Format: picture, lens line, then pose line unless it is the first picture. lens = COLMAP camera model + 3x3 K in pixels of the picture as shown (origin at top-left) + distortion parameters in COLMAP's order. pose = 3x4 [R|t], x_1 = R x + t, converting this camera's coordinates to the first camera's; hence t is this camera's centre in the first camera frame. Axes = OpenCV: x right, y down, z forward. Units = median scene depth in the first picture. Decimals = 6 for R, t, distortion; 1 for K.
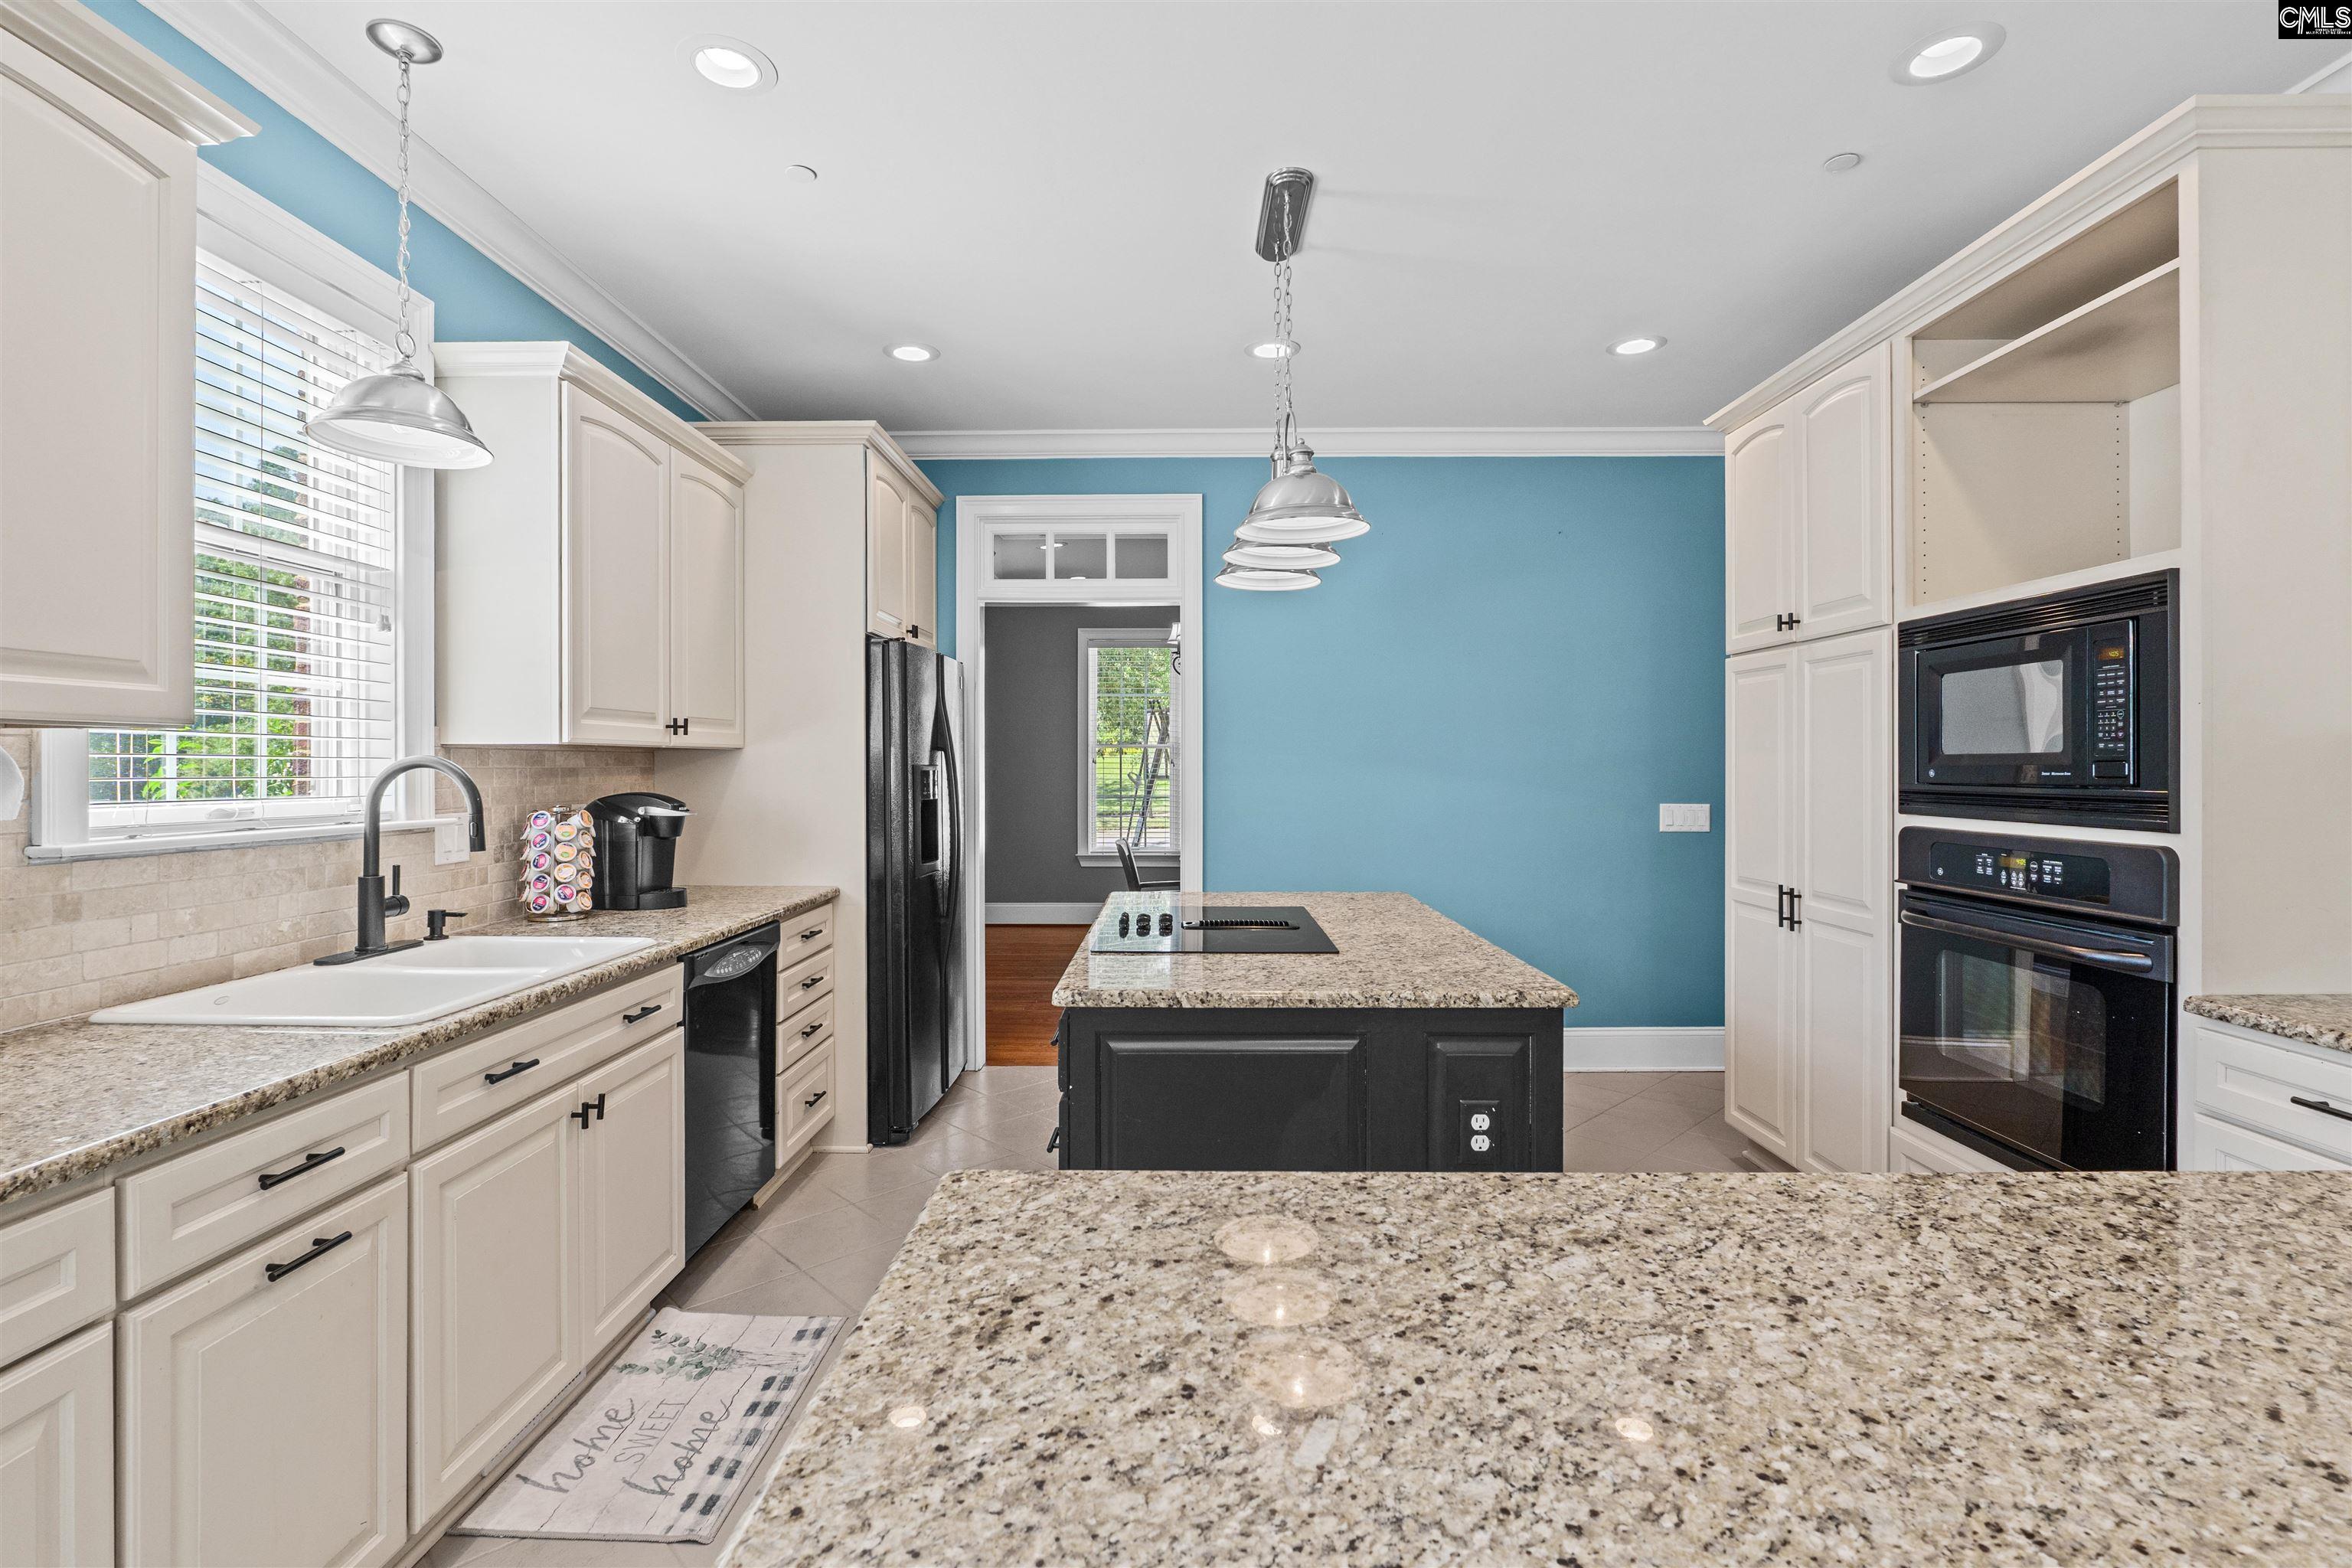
lens RADIAL K [[1075.7, 0, 1172.6], [0, 1075.7, 769.9], [0, 0, 1]] dist [-0.000160, 0.000887]
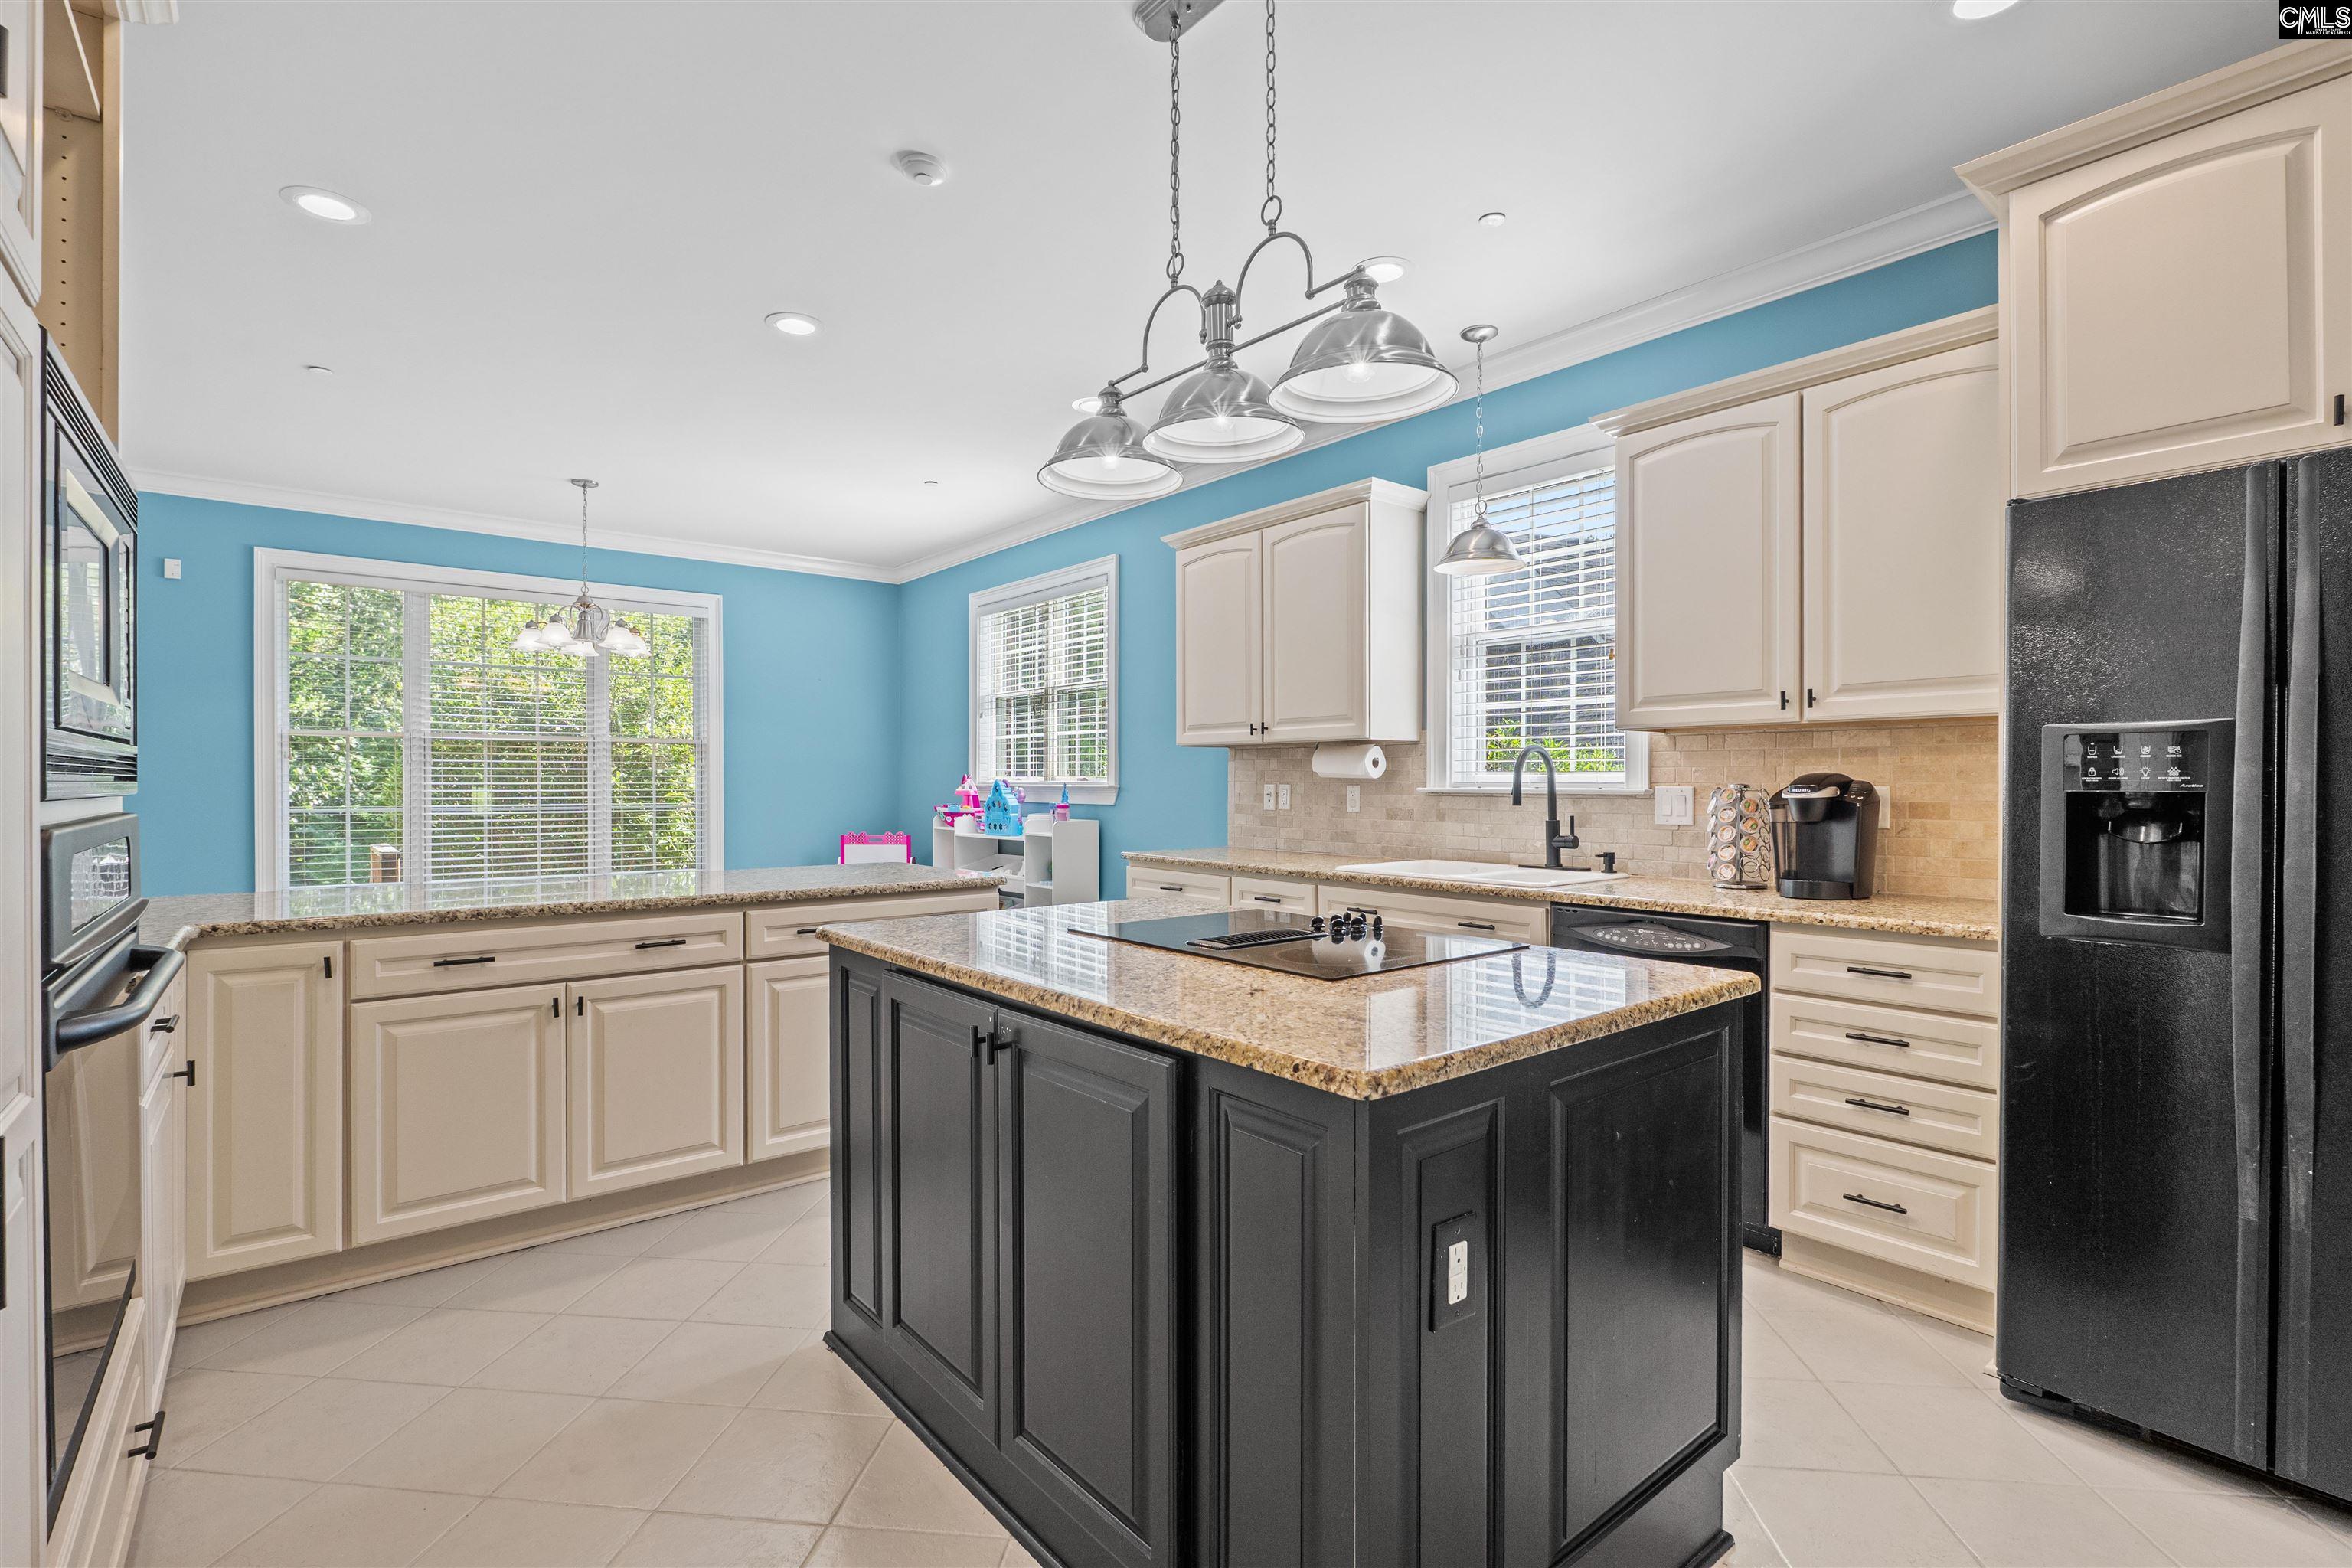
lens RADIAL K [[1075.7, 0, 1172.6], [0, 1075.7, 769.9], [0, 0, 1]] dist [-0.000160, 0.000887]
pose [[-0.778412, -0.001214, -0.627752, 0.568988], [0.003058, 0.999979, -0.005725, 0.024172], [0.627746, -0.006377, -0.778392, 1.513943]]
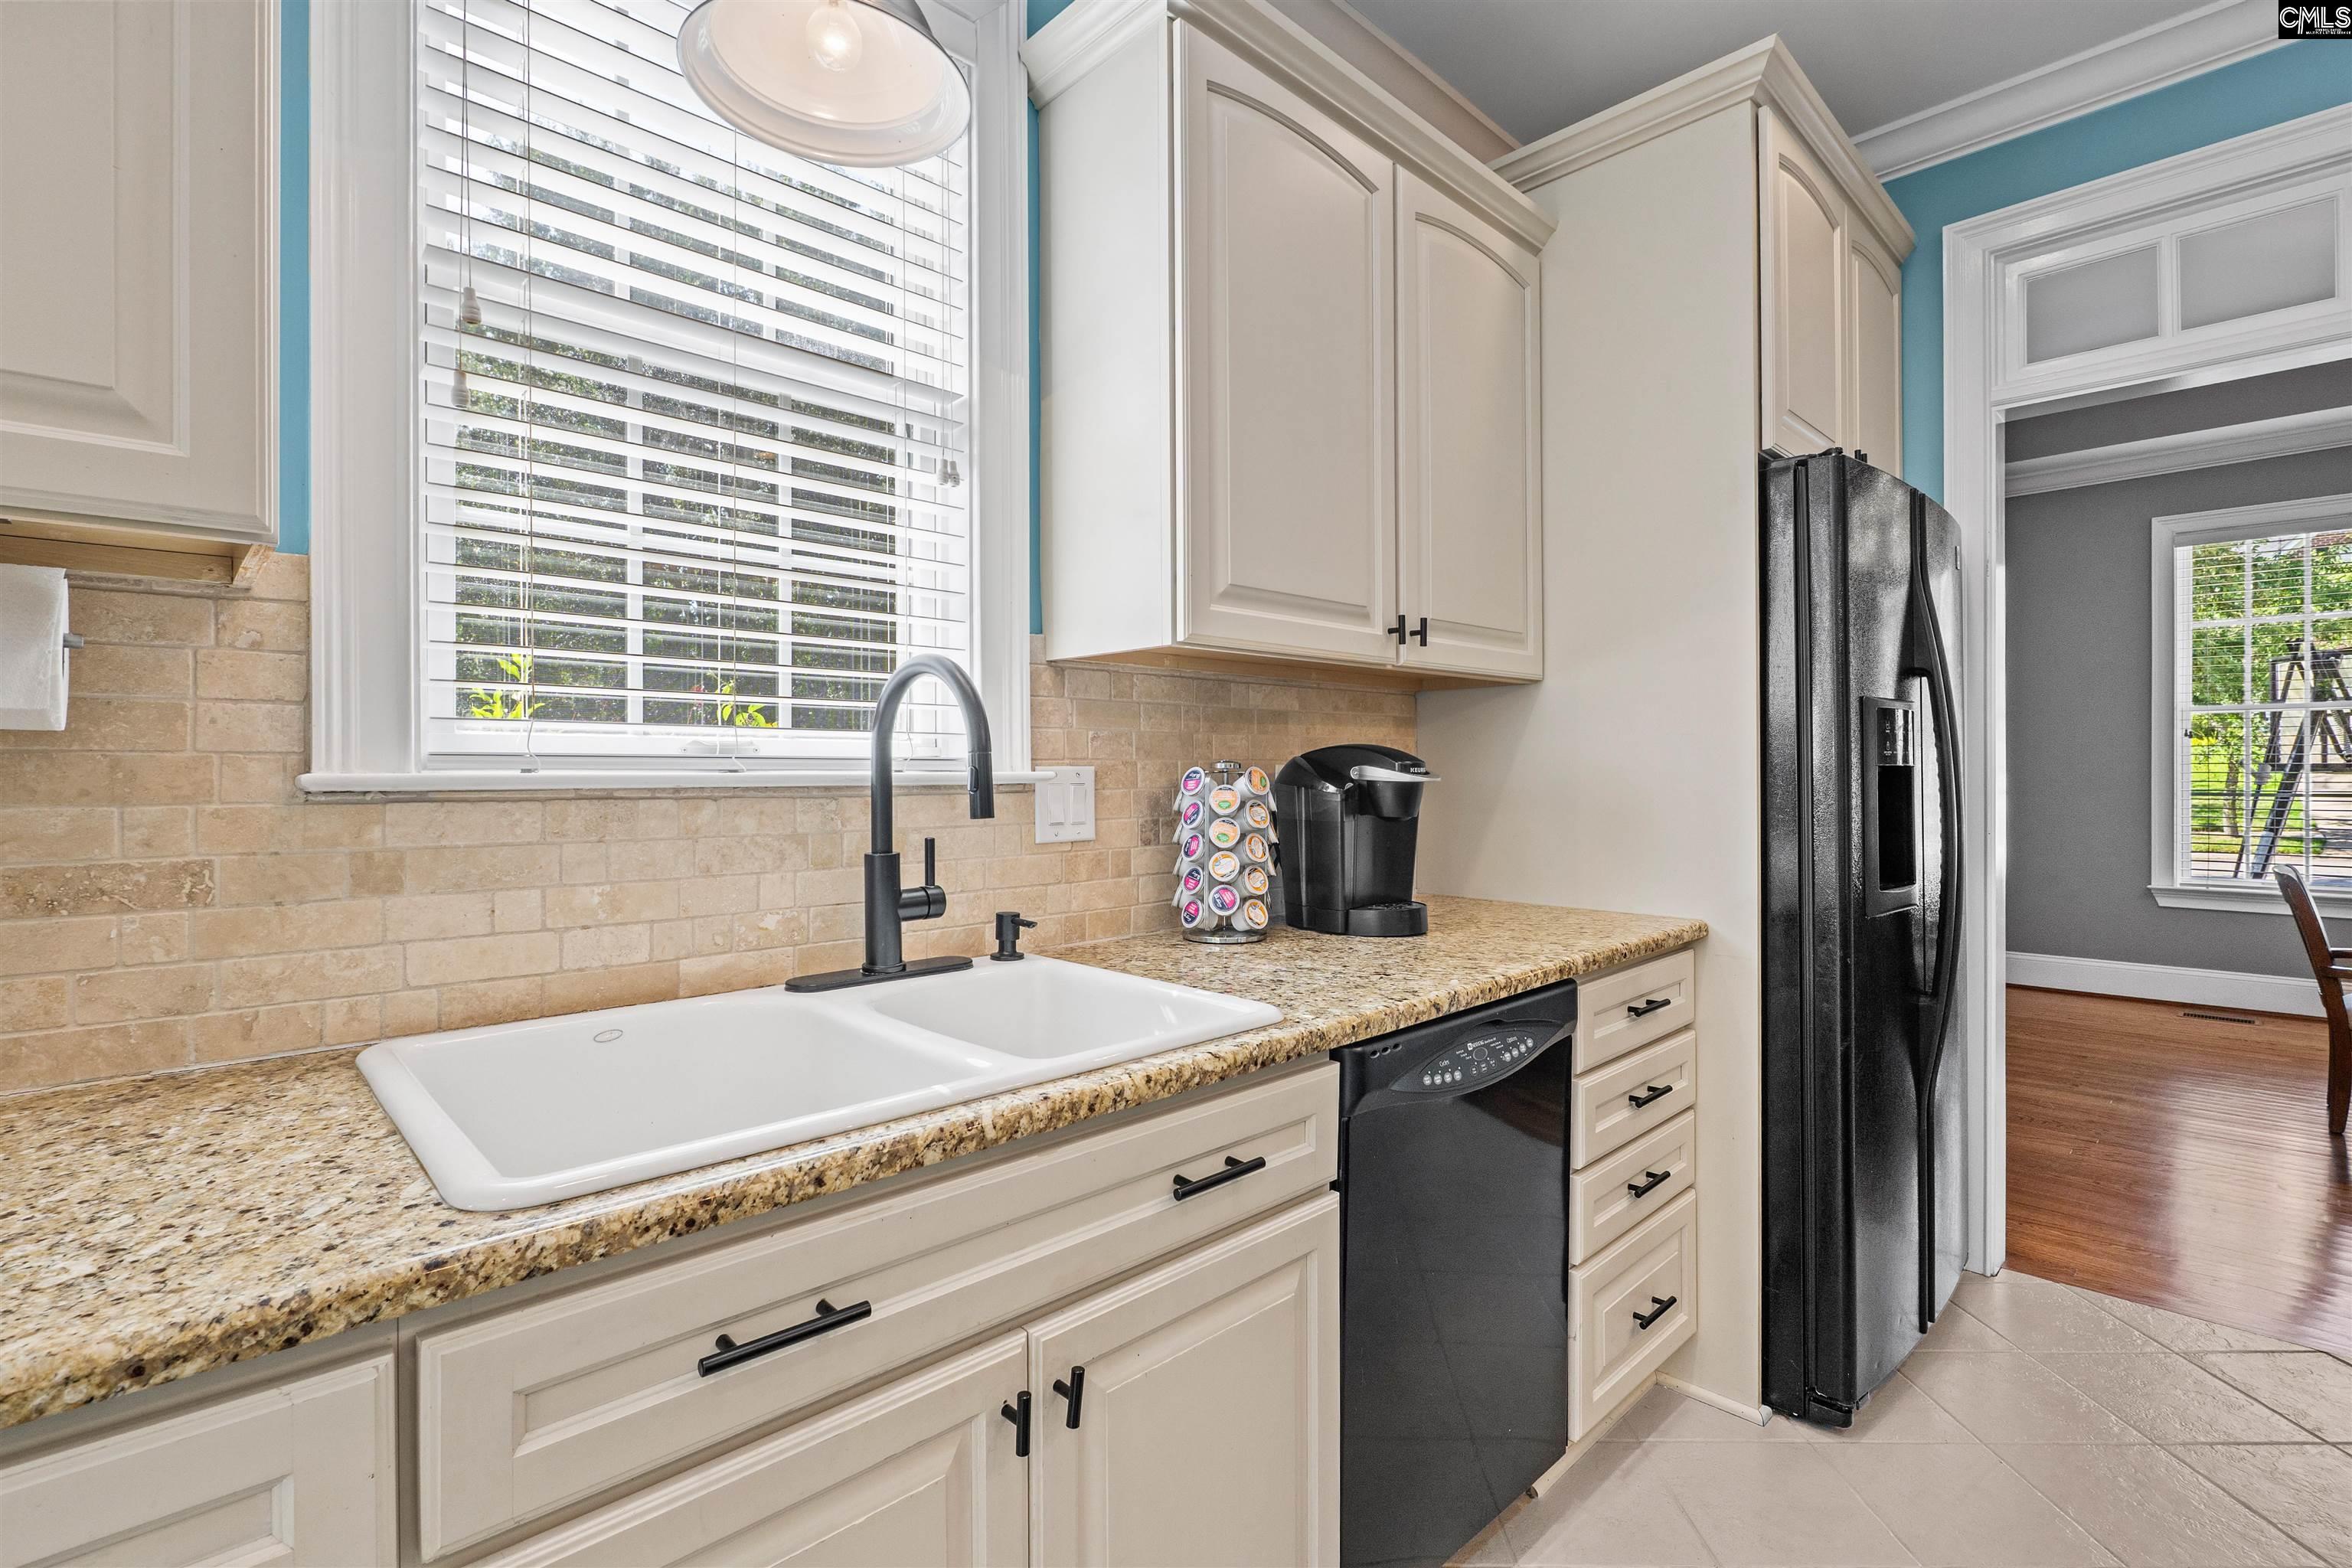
lens RADIAL K [[1071.9, 0, 1172.5], [0, 1071.9, 773.2], [0, 0, 1]] dist [-0.013885, 0.000636]
pose [[0.698622, -0.000792, -0.715491, -0.142183], [0.000898, 1.000000, -0.000230, 0.041808], [0.715490, -0.000482, 0.698622, 0.545832]]
